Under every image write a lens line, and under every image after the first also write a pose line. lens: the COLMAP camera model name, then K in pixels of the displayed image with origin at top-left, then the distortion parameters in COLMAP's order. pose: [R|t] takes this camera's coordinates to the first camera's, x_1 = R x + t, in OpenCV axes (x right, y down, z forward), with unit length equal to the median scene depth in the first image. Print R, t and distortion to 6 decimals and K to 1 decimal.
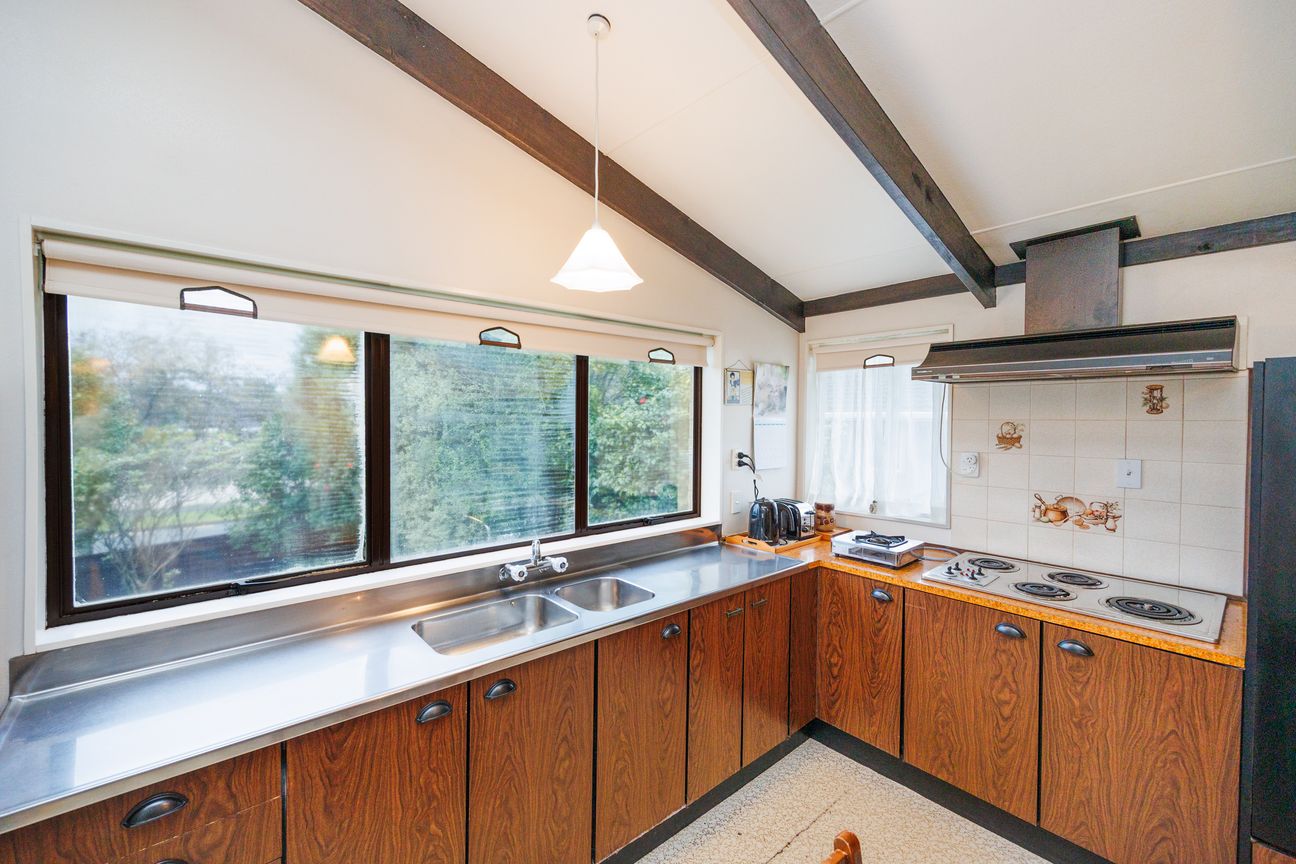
lens RADIAL K [[542.3, 0, 640.5], [0, 542.3, 428.3], [0, 0, 1]] dist [0.007175, 0.000310]
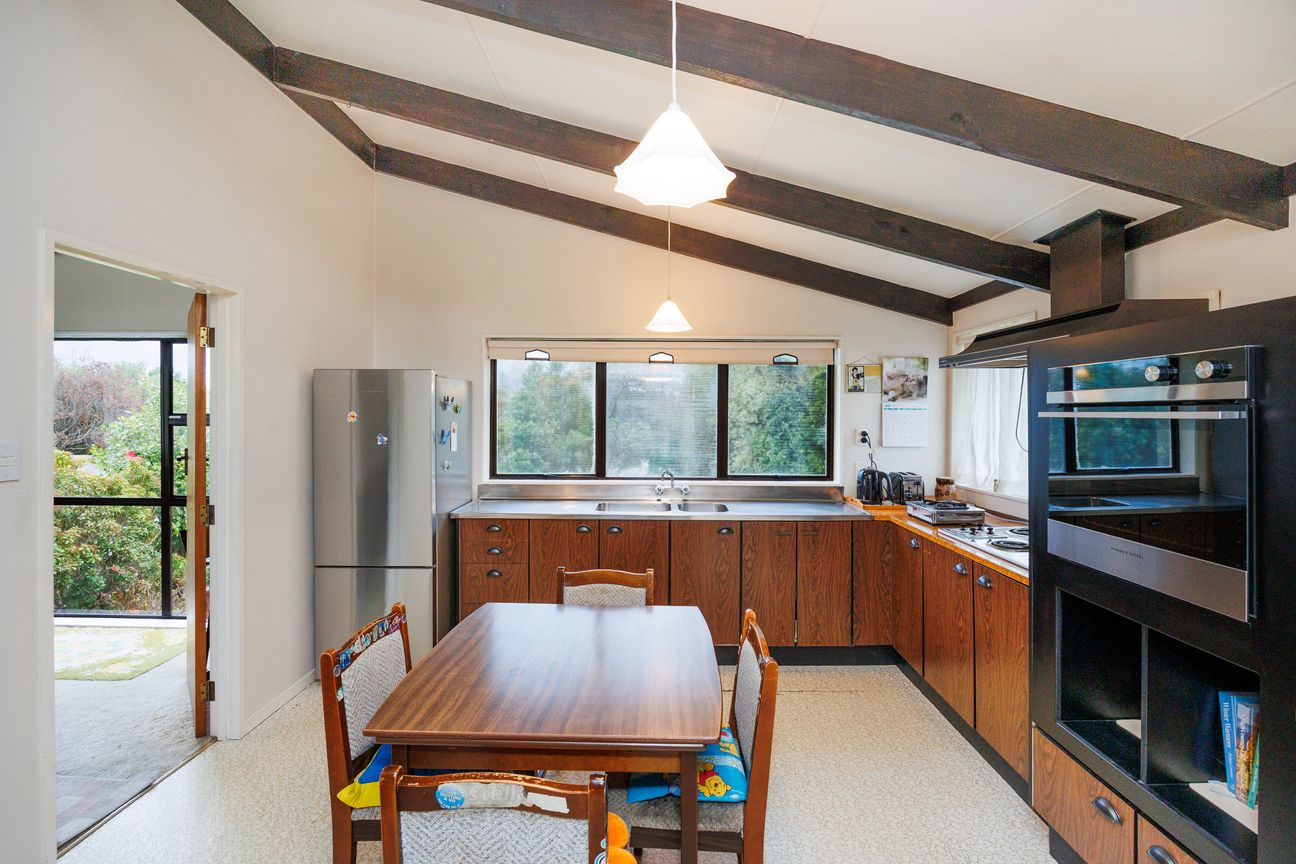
lens RADIAL K [[550.4, 0, 643.4], [0, 550.4, 418.3], [0, 0, 1]] dist [-0.004917, -0.000726]
pose [[0.749977, 0.005539, -0.661441, 0.703468], [-0.015140, 0.999847, -0.008794, 0.036591], [0.661290, 0.016609, 0.749946, -0.304973]]
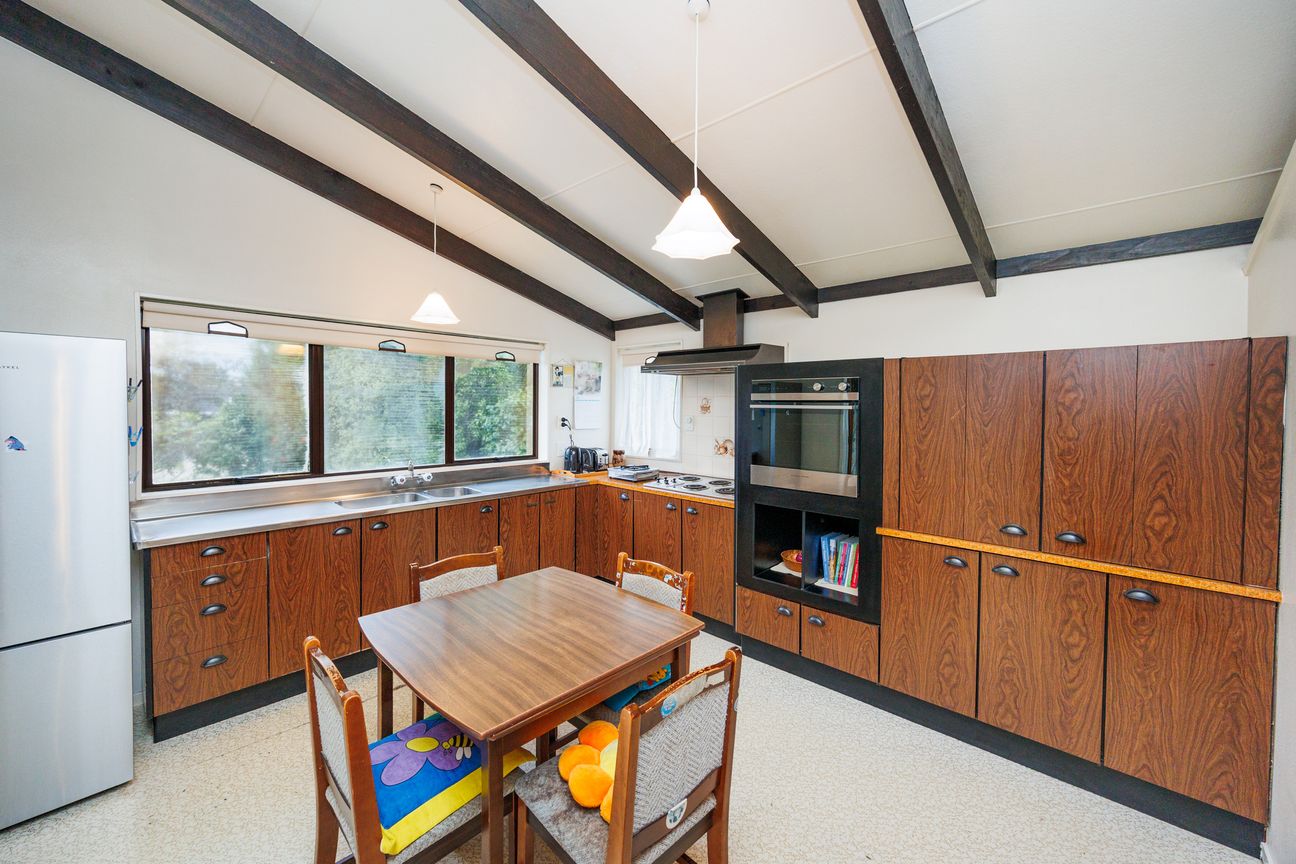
lens RADIAL K [[507.5, 0, 642.9], [0, 507.5, 417.4], [0, 0, 1]] dist [-0.001945, -0.000302]
pose [[0.995396, 0.001866, 0.095826, 0.301439], [-0.002429, 0.999980, 0.005758, 0.038264], [-0.095814, -0.005965, 0.995381, -0.540312]]
